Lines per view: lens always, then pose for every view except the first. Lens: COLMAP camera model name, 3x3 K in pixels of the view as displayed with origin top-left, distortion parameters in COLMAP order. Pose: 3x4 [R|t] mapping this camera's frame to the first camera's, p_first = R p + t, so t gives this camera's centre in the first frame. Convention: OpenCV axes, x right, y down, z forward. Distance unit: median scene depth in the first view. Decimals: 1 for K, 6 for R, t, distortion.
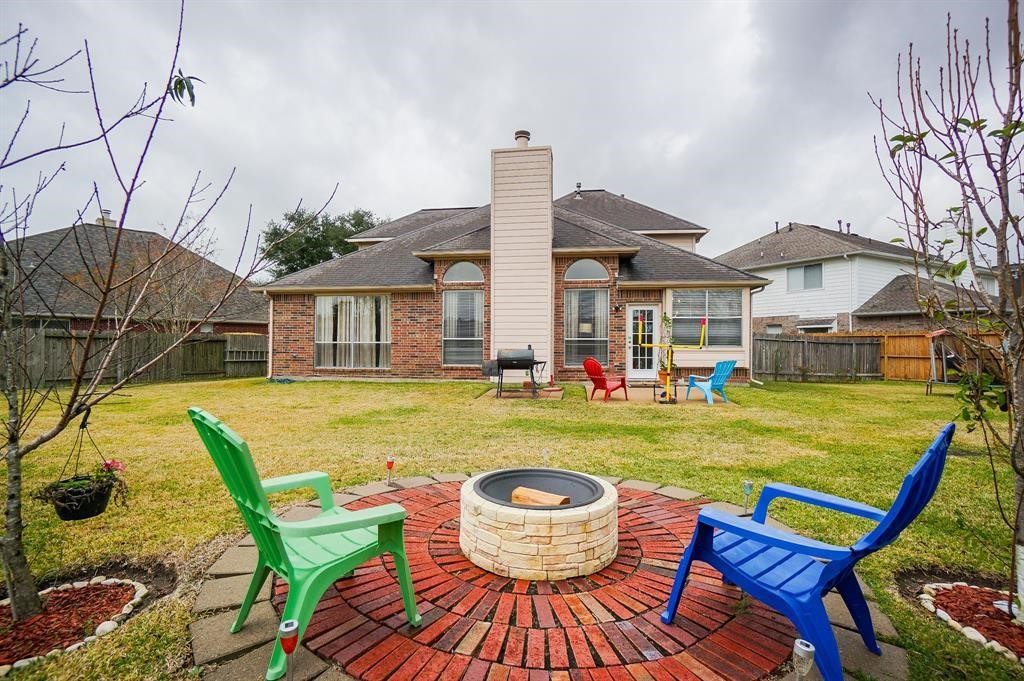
lens RADIAL K [[493.4, 0, 503.1], [0, 493.4, 336.8], [0, 0, 1]] dist [-0.032717, 0.000686]
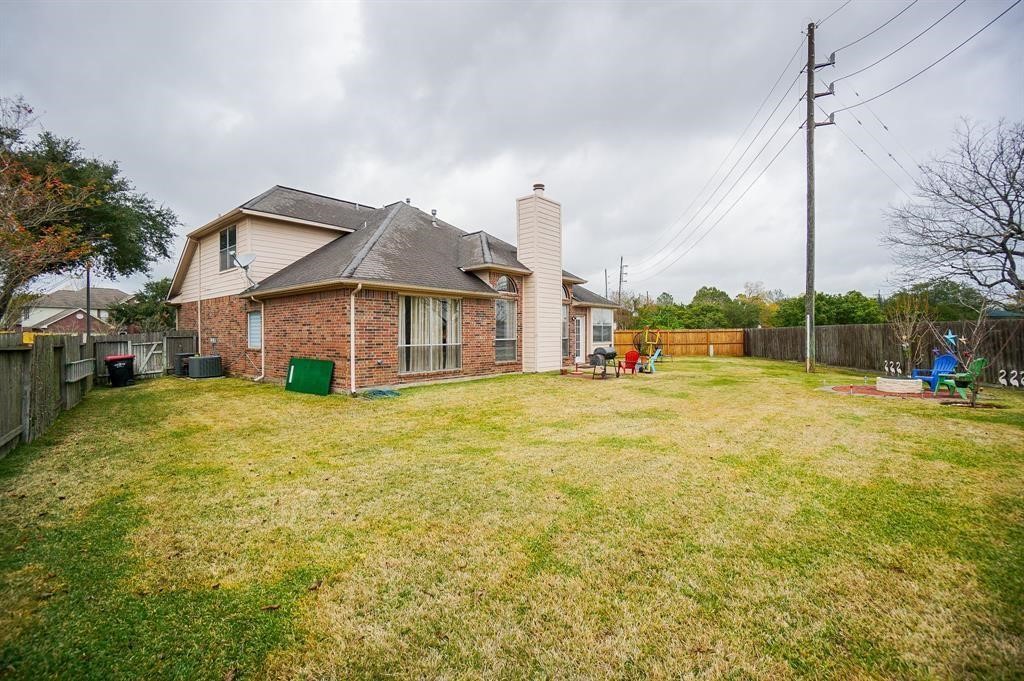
lens RADIAL K [[458.8, 0, 515.8], [0, 458.8, 333.6], [0, 0, 1]] dist [-0.029539, 0.000140]
pose [[0.506921, -0.002035, 0.861990, -1.046097], [0.011546, 0.999924, -0.004429, -0.005326], [-0.861915, 0.012198, 0.506906, 0.407943]]
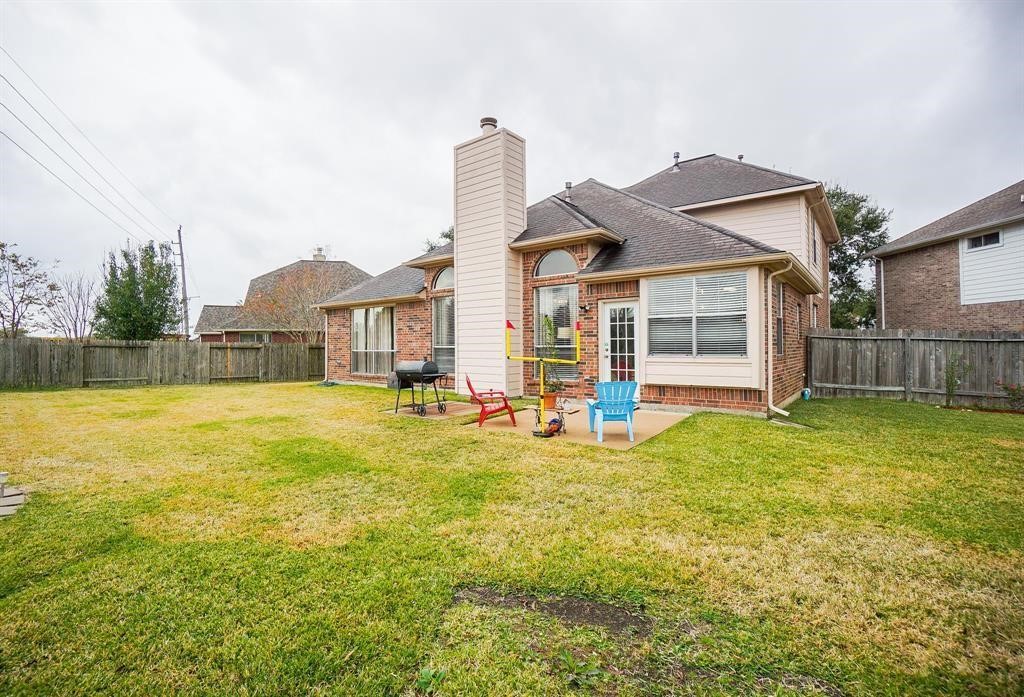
lens RADIAL K [[473.1, 0, 506.4], [0, 473.1, 335.9], [0, 0, 1]] dist [-0.001280, -0.000146]
pose [[0.863936, -0.020460, -0.503187, 0.489835], [0.022901, 0.999737, -0.001331, -0.013820], [0.503081, -0.010374, 0.864177, 0.258576]]
